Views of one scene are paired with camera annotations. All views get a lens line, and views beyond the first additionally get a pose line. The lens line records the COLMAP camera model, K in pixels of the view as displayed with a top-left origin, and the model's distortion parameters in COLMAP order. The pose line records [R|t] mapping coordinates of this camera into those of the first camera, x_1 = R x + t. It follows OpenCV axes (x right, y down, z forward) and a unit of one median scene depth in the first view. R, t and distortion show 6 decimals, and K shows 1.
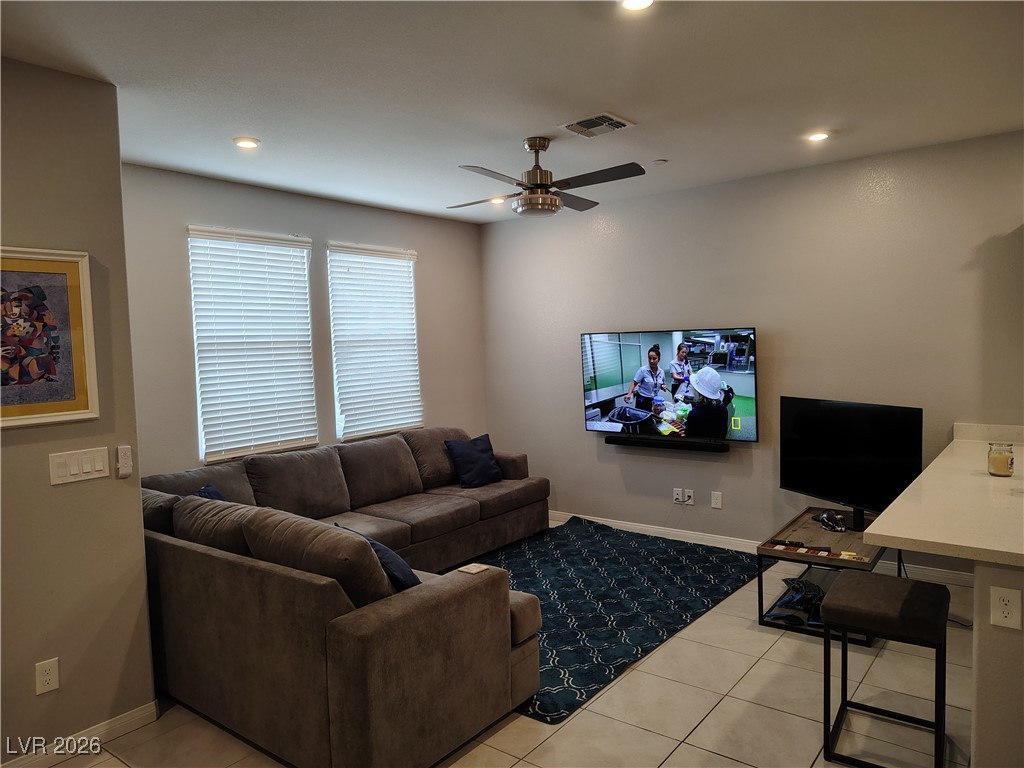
lens RADIAL K [[710.6, 0, 511.6], [0, 710.6, 390.4], [0, 0, 1]] dist [0.049790, -0.054883]
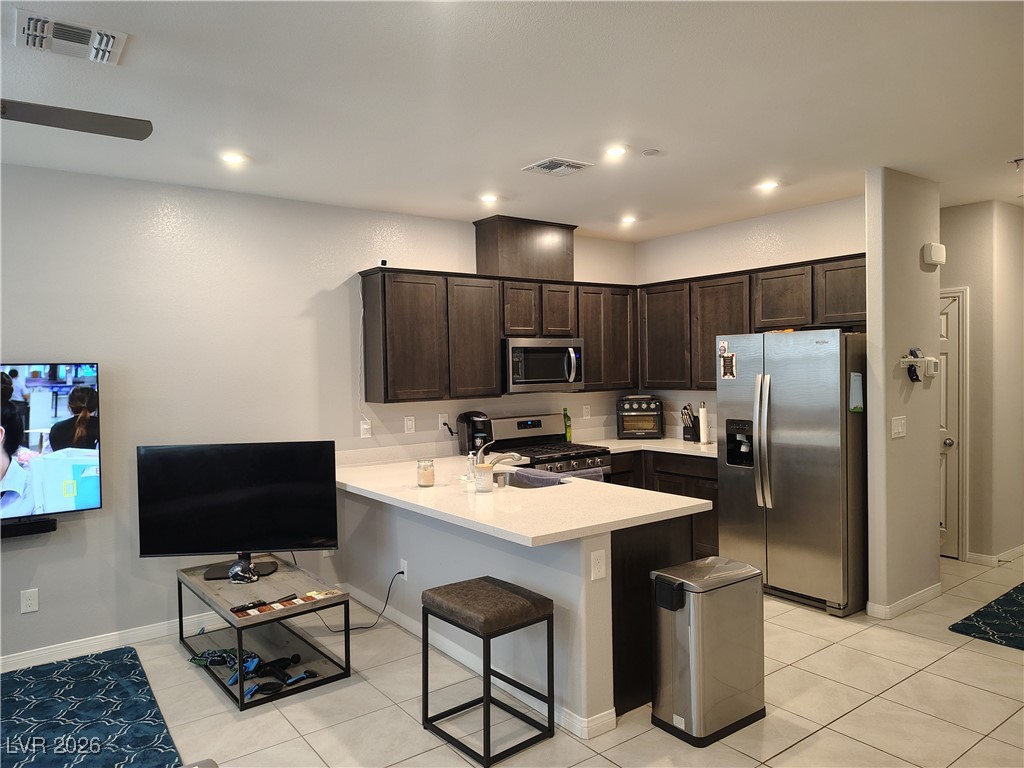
lens RADIAL K [[710.6, 0, 511.6], [0, 710.6, 390.4], [0, 0, 1]] dist [0.049790, -0.054883]
pose [[0.268637, -0.012116, 0.963165, -0.382902], [0.079578, 0.996782, -0.009656, -0.018119], [-0.959949, 0.079241, 0.268737, 0.435555]]
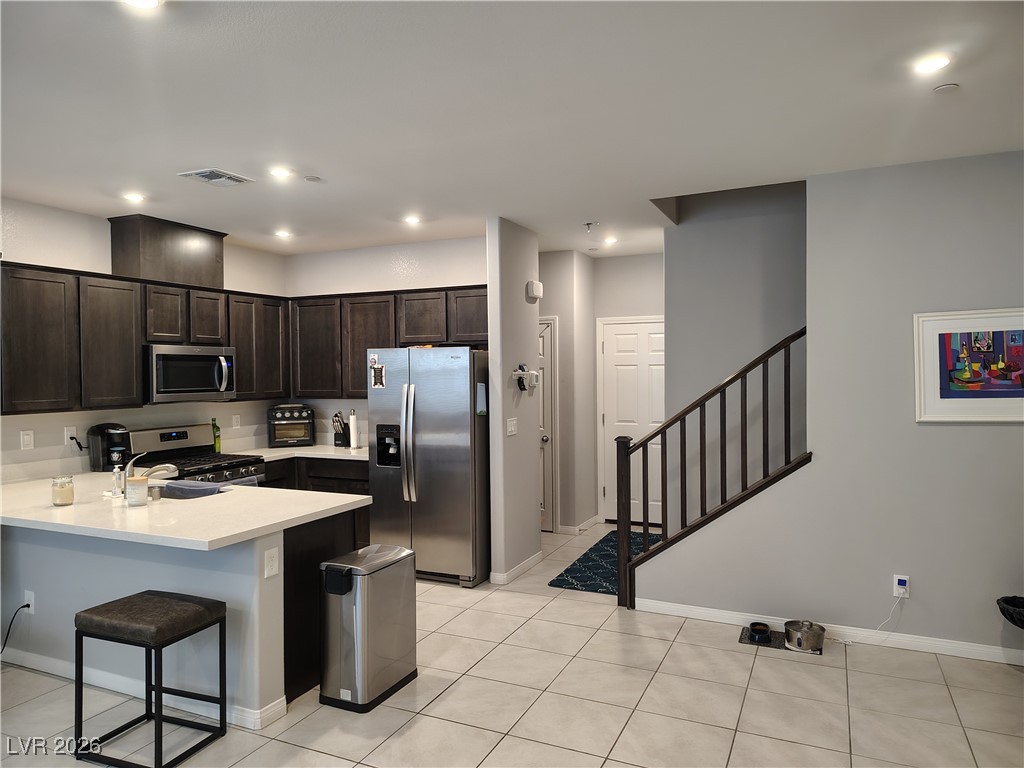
lens RADIAL K [[710.6, 0, 511.6], [0, 710.6, 390.4], [0, 0, 1]] dist [0.049790, -0.054883]
pose [[-0.231266, 0.001763, 0.972889, -0.483863], [0.082076, 0.996469, 0.017704, -0.018941], [-0.969422, 0.083945, -0.230594, 0.474911]]
